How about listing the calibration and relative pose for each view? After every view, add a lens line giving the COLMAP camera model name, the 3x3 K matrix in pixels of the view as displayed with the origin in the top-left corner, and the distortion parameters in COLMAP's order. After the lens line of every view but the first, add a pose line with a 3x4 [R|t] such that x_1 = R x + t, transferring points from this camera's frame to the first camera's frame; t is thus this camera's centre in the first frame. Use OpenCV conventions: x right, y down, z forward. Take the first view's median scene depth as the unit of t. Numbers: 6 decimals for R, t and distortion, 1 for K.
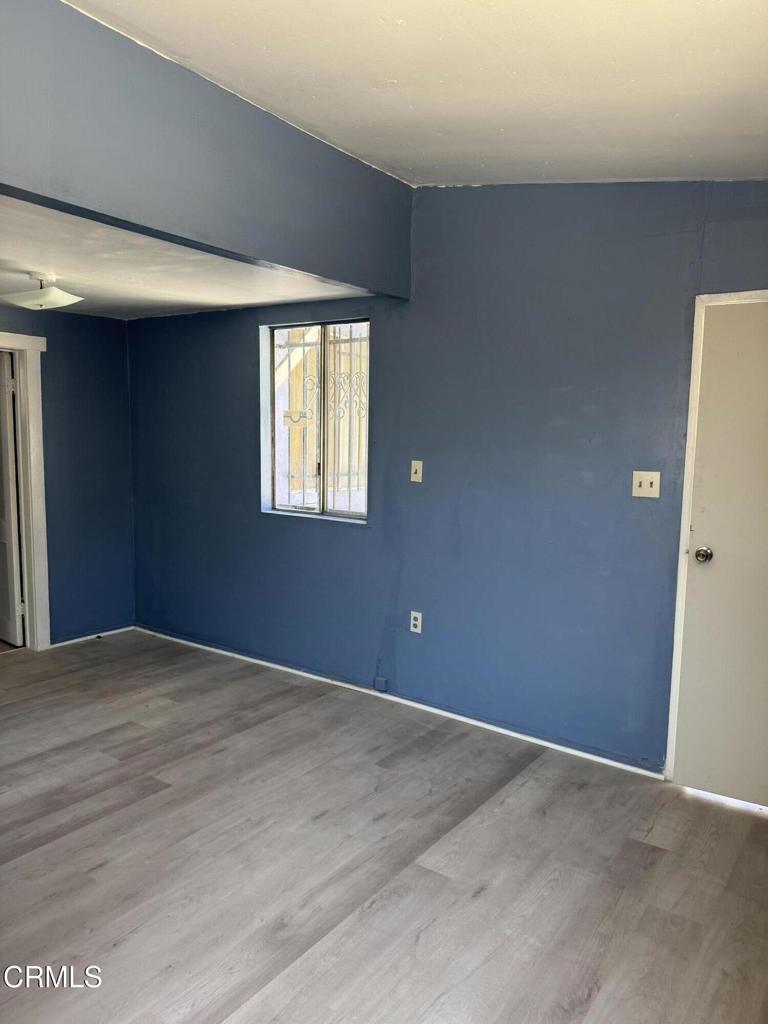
lens RADIAL K [[735.0, 0, 384.0], [0, 735.0, 512.0], [0, 0, 1]] dist [0.167463, -0.228148]
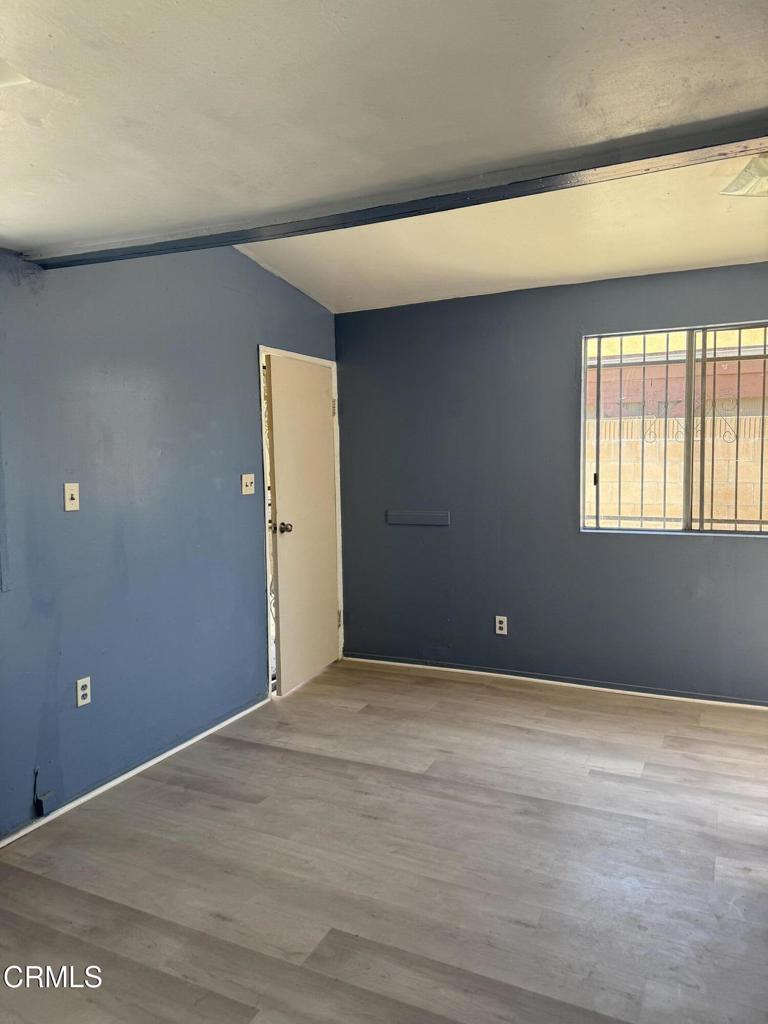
lens RADIAL K [[712.4, 0, 384.0], [0, 712.4, 512.0], [0, 0, 1]] dist [-0.002394, -0.000375]
pose [[-0.169782, -0.100003, 0.980394, -0.925985], [0.122476, 0.984984, 0.121682, -0.113146], [-0.977841, 0.140734, -0.154985, 0.999022]]
